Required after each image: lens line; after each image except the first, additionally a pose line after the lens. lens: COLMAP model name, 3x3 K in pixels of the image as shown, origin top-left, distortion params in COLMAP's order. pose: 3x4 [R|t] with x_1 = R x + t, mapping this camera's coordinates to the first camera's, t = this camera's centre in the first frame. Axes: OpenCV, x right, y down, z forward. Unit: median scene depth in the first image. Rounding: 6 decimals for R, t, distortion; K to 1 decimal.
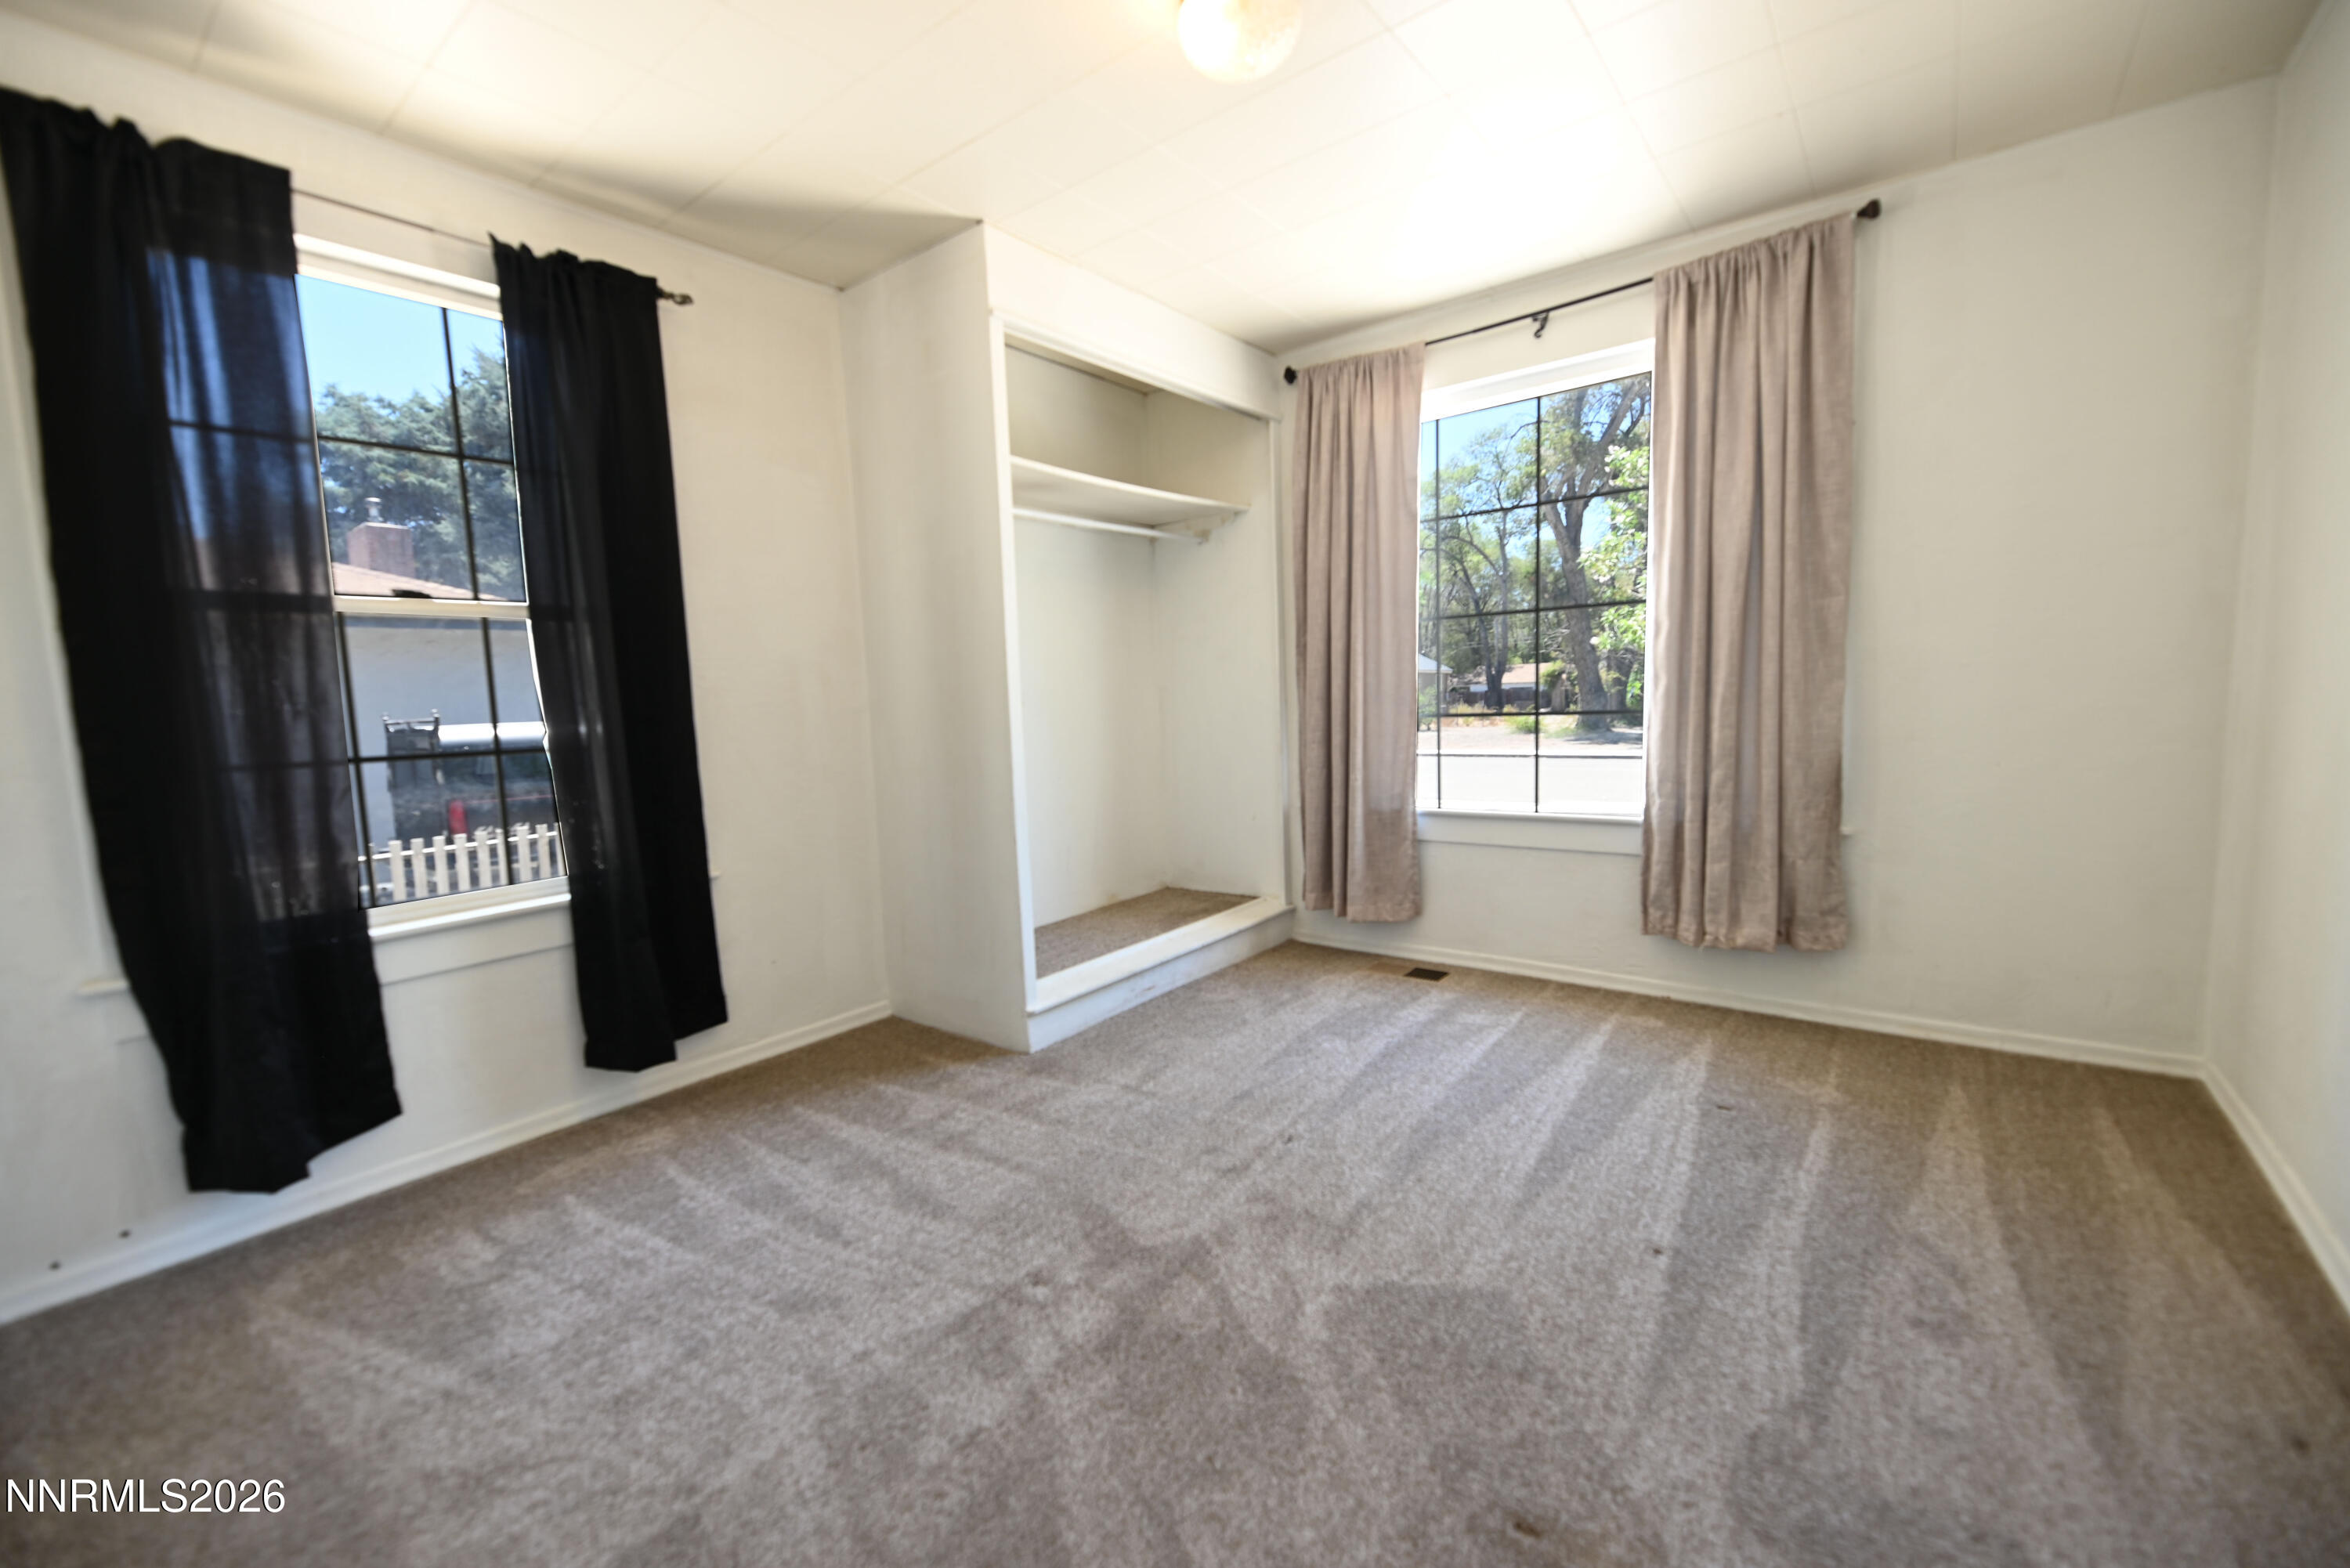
lens RADIAL K [[961.2, 0, 1168.4], [0, 961.2, 784.8], [0, 0, 1]] dist [-0.001682, -0.001067]
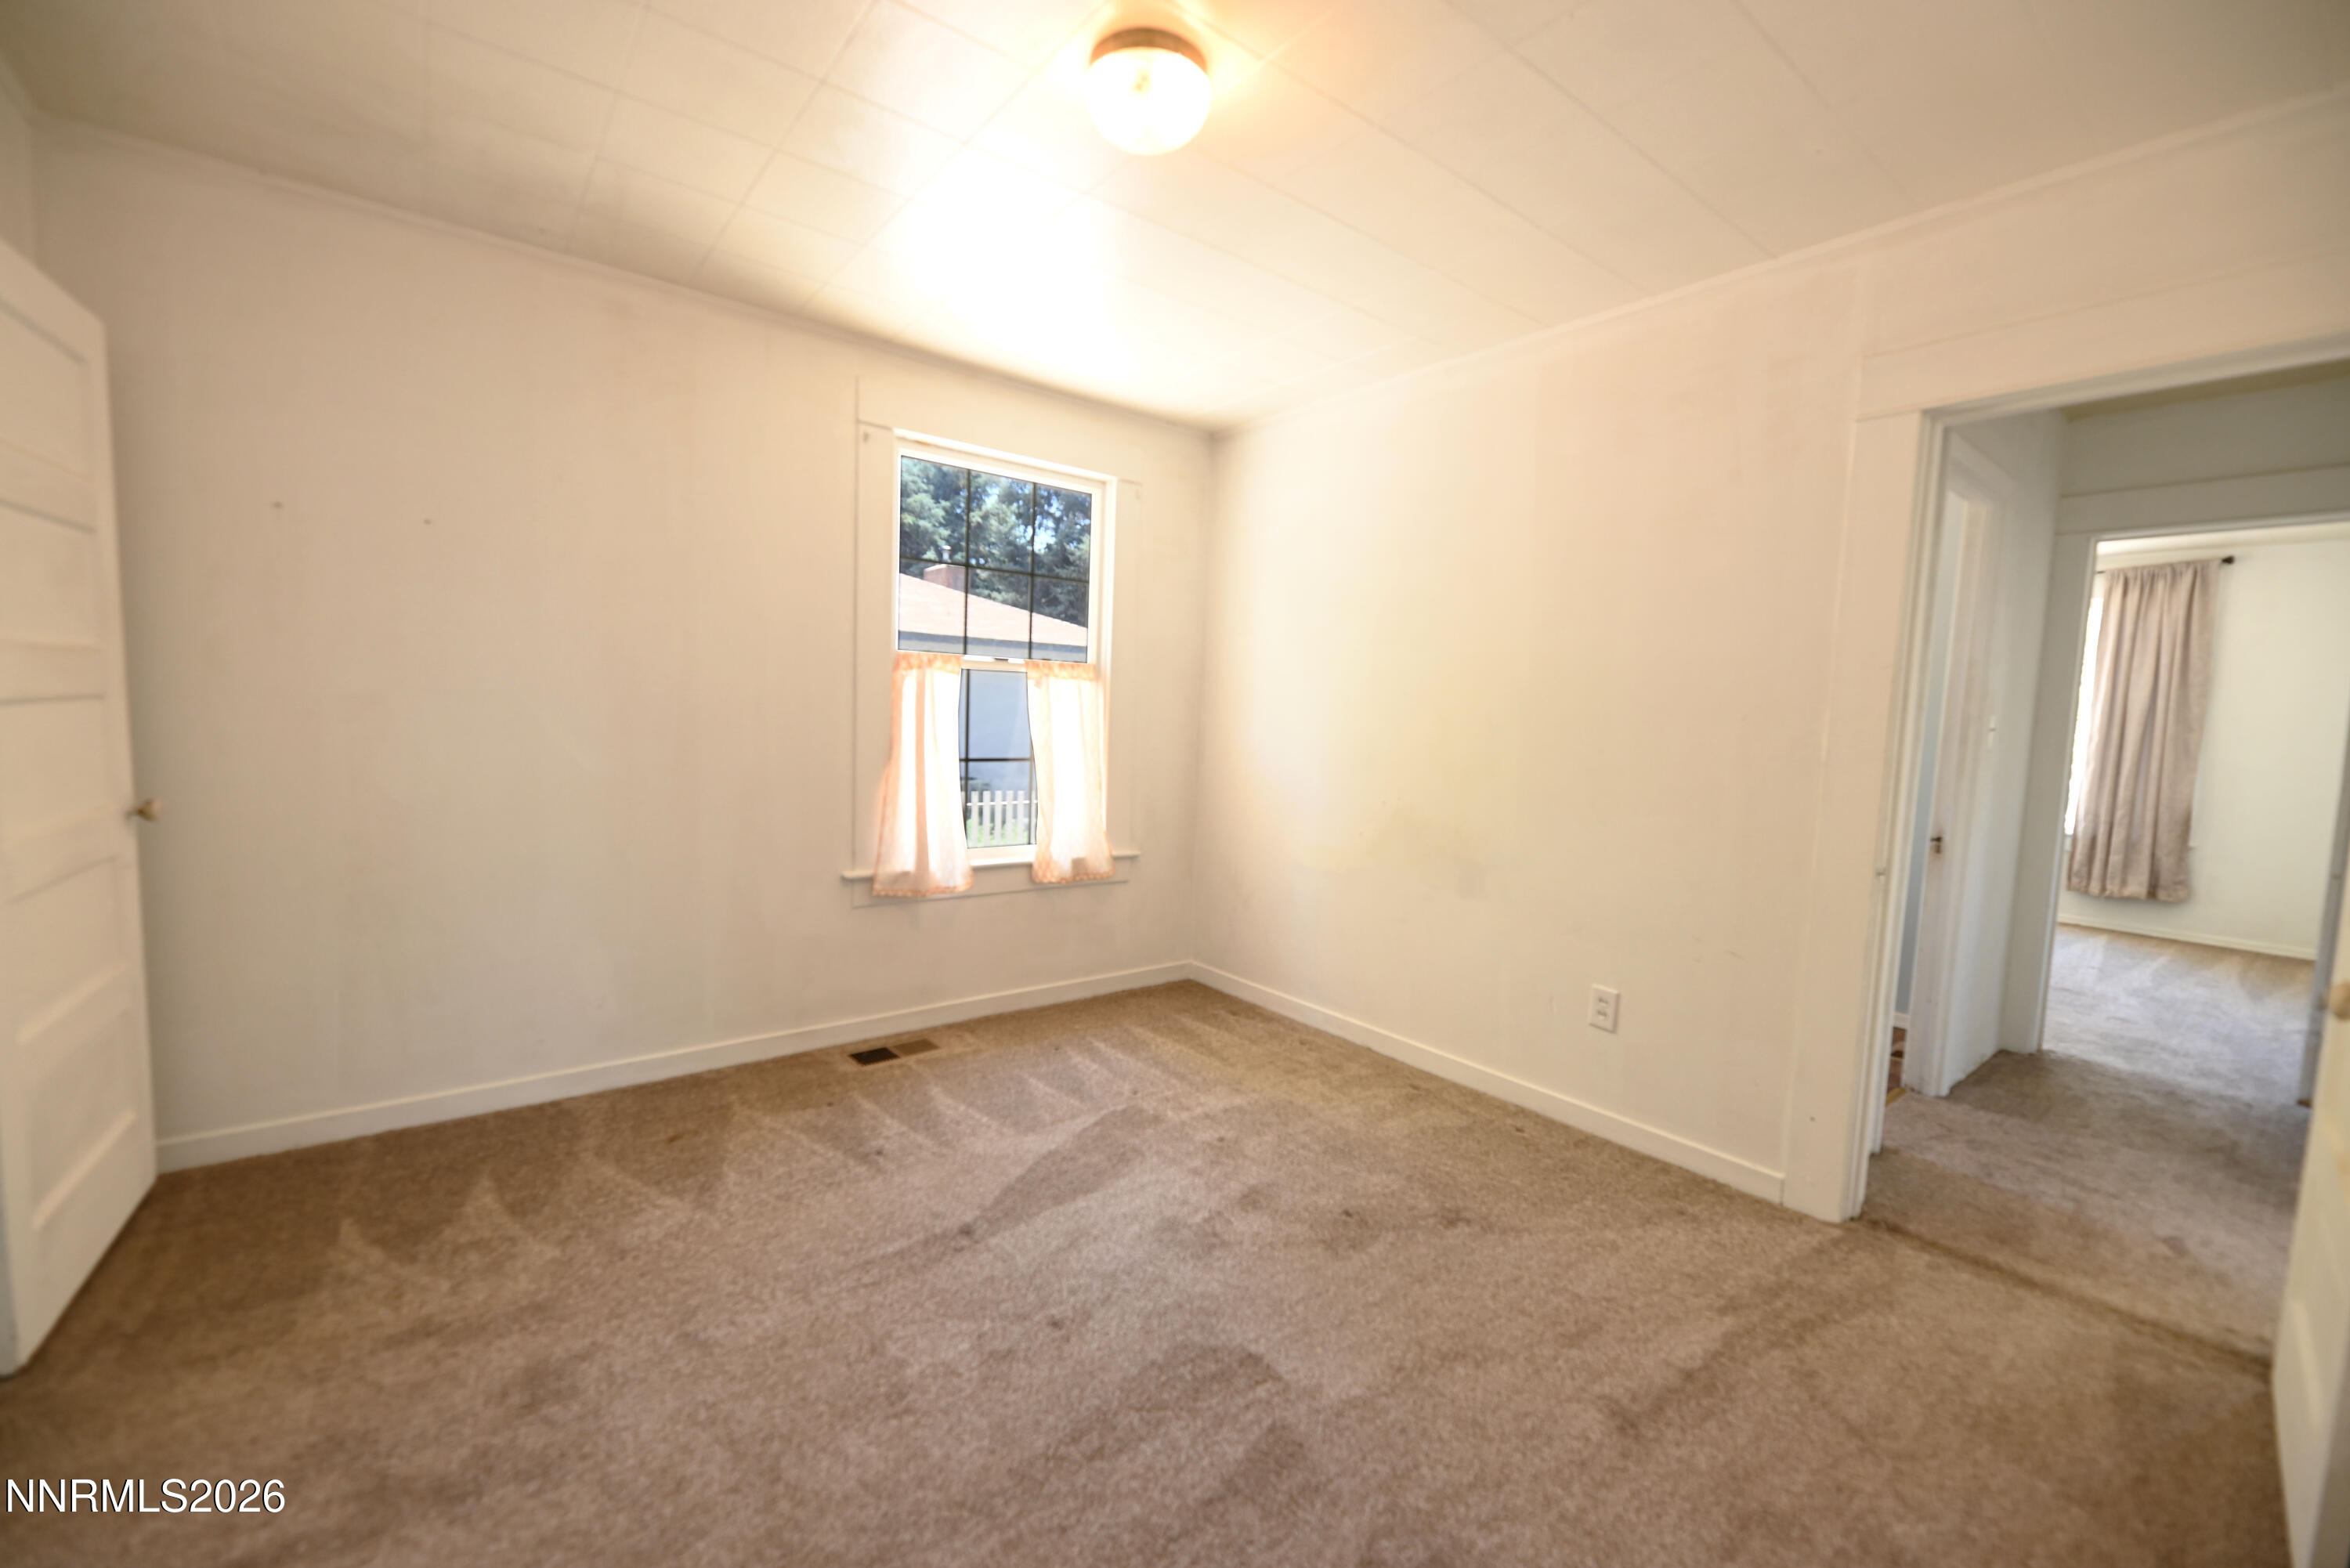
lens RADIAL K [[961.2, 0, 1182.3], [0, 961.2, 789.1], [0, 0, 1]] dist [-0.001682, -0.001067]
pose [[0.973125, 0.091983, -0.211111, -0.987769], [-0.095774, 0.995373, -0.007781, 0.152295], [0.209418, 0.027791, 0.977431, -1.480403]]
